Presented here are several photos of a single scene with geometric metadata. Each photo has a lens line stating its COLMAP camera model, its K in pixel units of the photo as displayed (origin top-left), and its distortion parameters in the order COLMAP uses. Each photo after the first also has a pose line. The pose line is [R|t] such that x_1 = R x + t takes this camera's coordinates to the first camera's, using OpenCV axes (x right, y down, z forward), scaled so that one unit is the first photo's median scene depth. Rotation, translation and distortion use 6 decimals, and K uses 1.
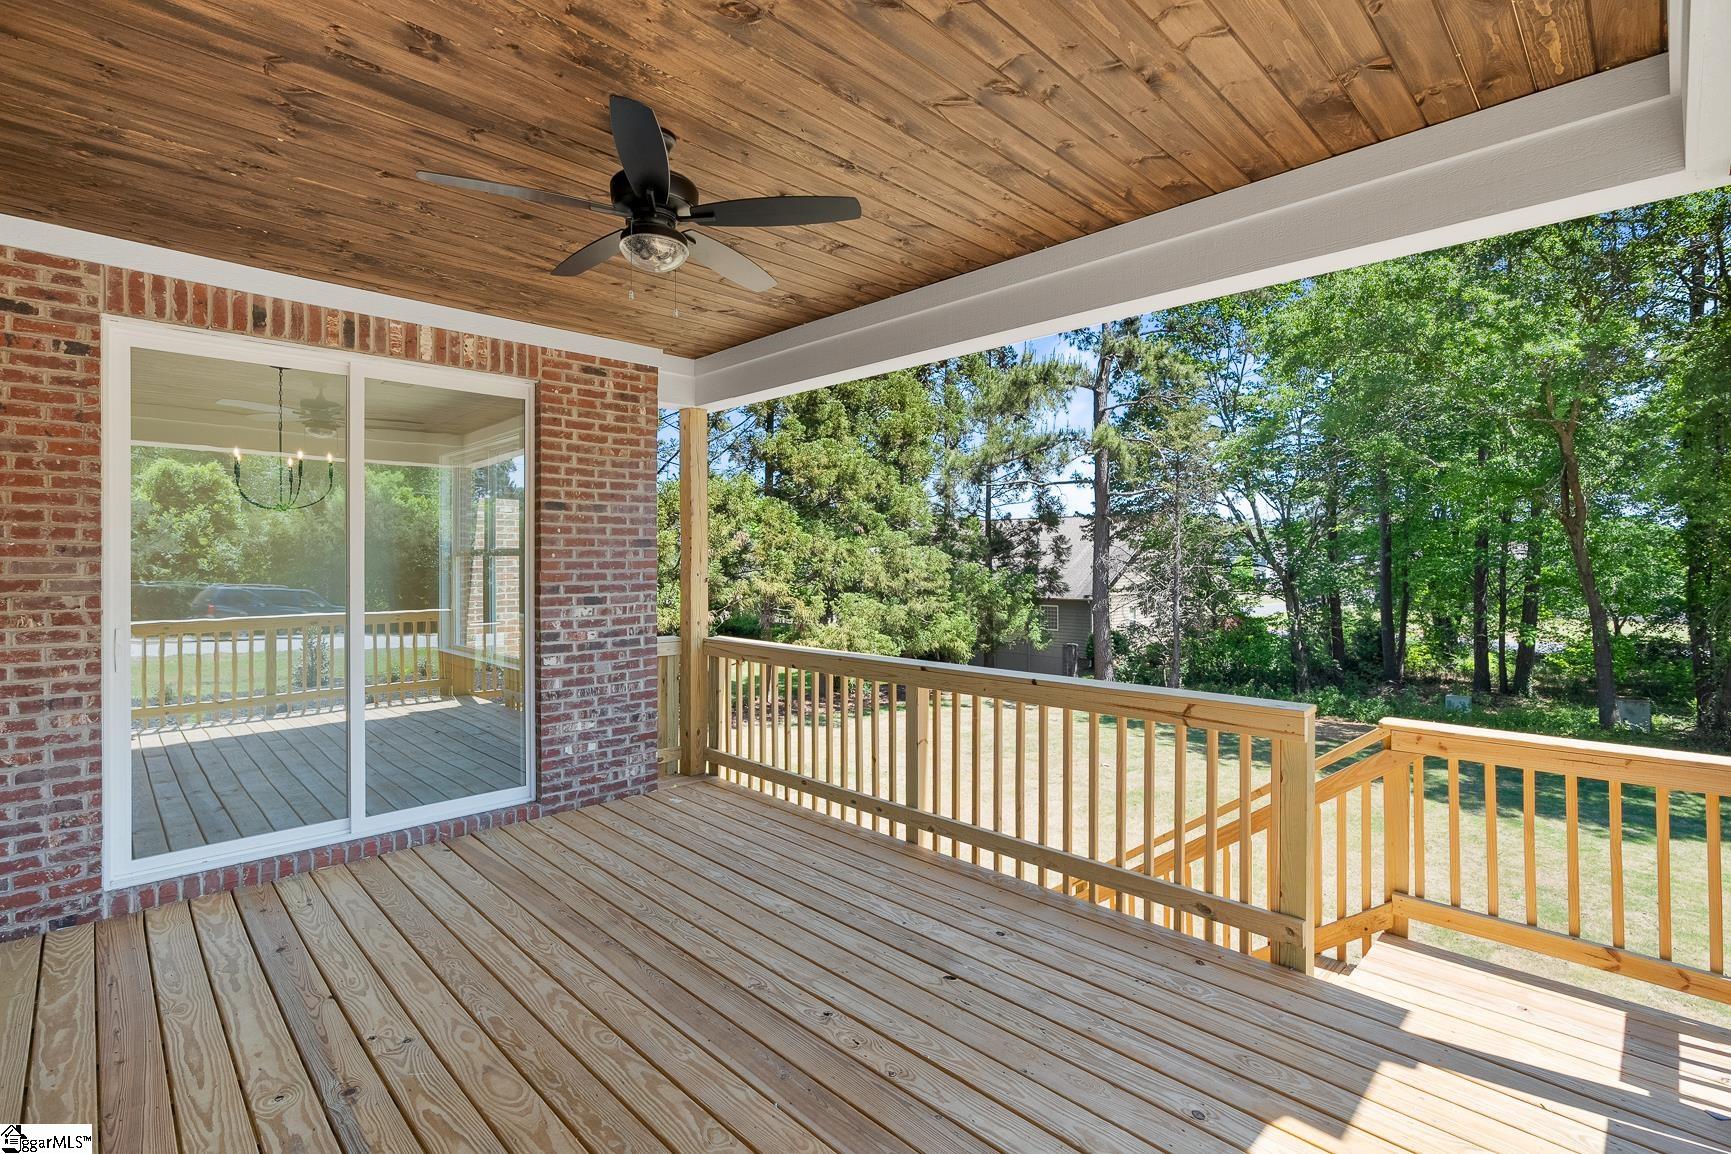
lens RADIAL K [[789.6, 0, 870.8], [0, 789.6, 560.4], [0, 0, 1]] dist [-0.011524, 0.002866]
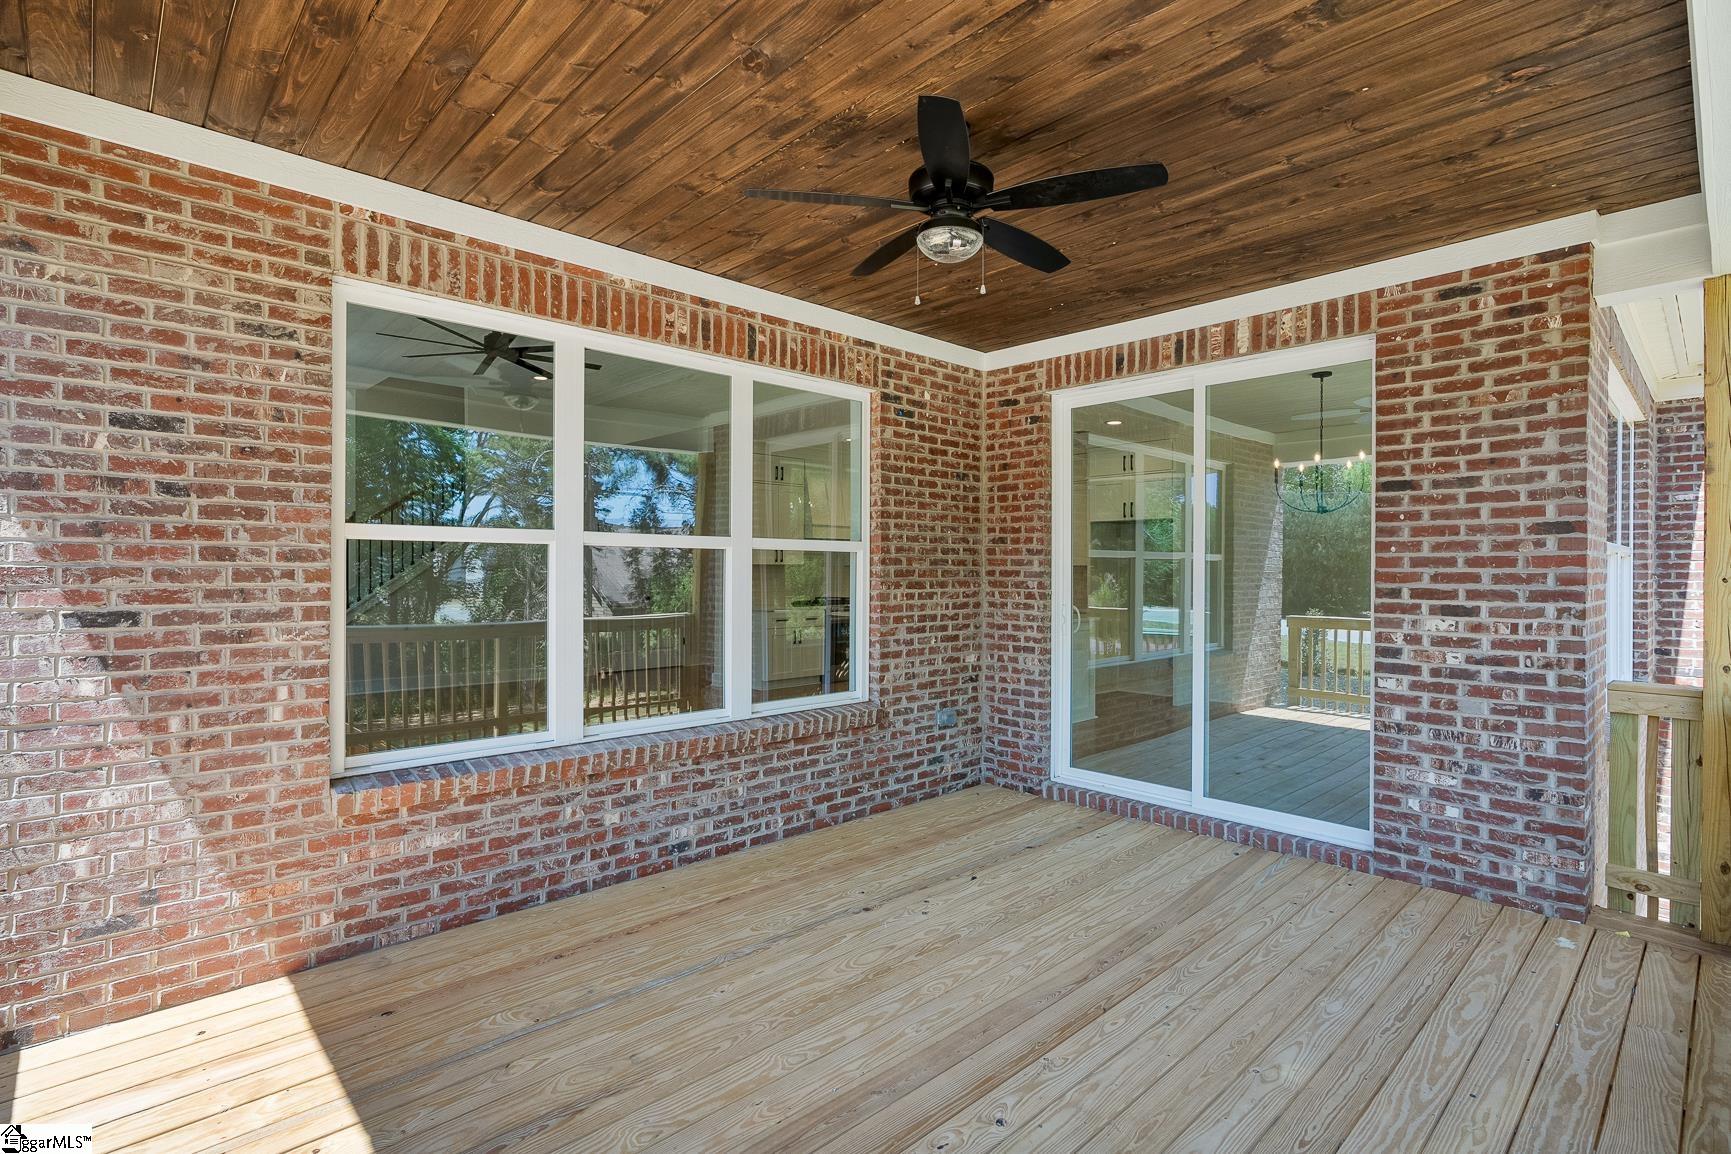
lens RADIAL K [[824.0, 0, 870.7], [0, 824.0, 576.2], [0, 0, 1]] dist [-0.003232, -0.000160]
pose [[-0.017422, 0.010051, -0.999798, 0.416870], [-0.005004, 0.999936, 0.010140, 0.014617], [0.999836, 0.005179, -0.017370, 0.484349]]
